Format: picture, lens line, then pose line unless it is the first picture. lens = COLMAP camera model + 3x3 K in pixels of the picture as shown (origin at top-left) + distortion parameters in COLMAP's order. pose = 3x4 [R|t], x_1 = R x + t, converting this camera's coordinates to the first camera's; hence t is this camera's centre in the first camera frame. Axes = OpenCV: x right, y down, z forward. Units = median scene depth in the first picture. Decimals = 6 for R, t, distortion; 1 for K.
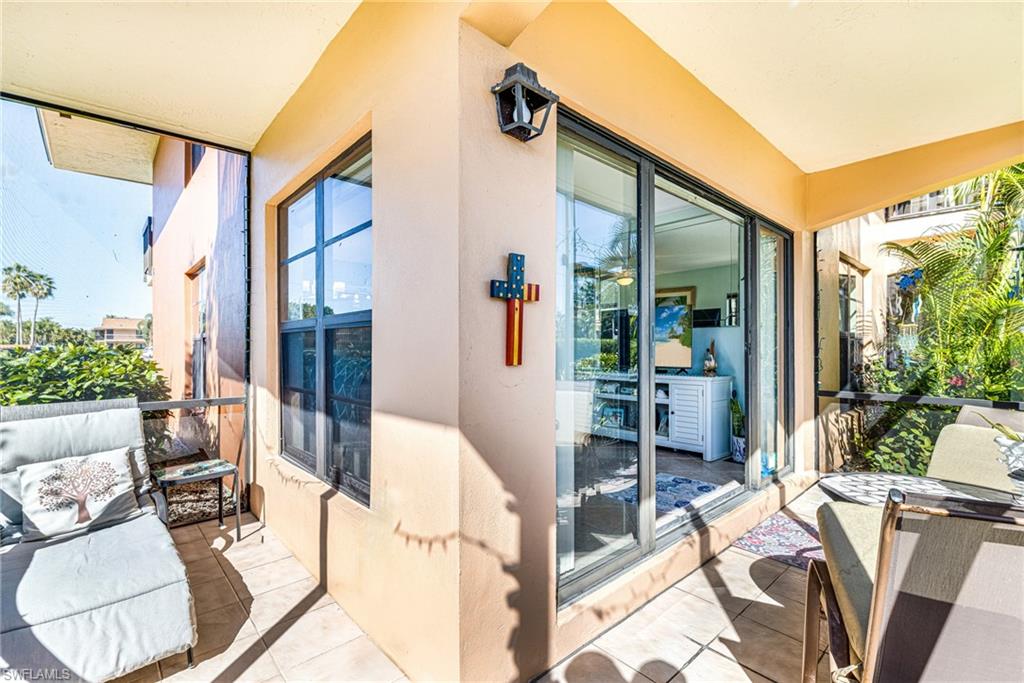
lens RADIAL K [[449.1, 0, 513.3], [0, 449.1, 342.1], [0, 0, 1]] dist [-0.001117, -0.000145]
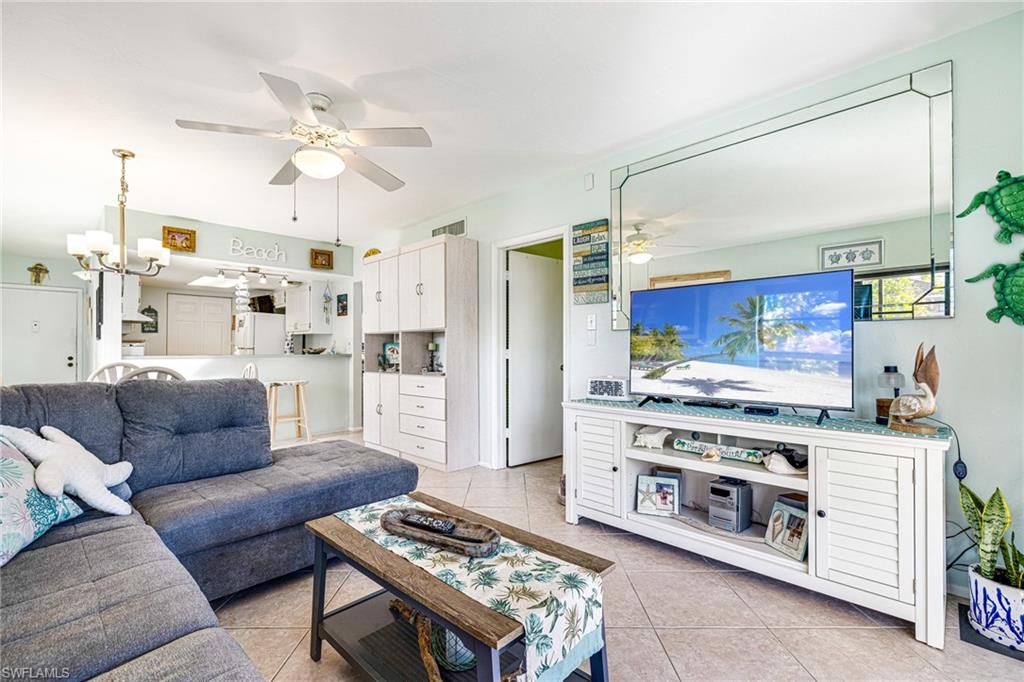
lens RADIAL K [[449.1, 0, 511.8], [0, 449.1, 342.0], [0, 0, 1]] dist [-0.001117, -0.000145]
pose [[0.998208, 0.003129, 0.059763, 0.022971], [-0.002431, 0.999928, -0.011735, -0.006085], [-0.059795, 0.011569, 0.998144, 0.551559]]
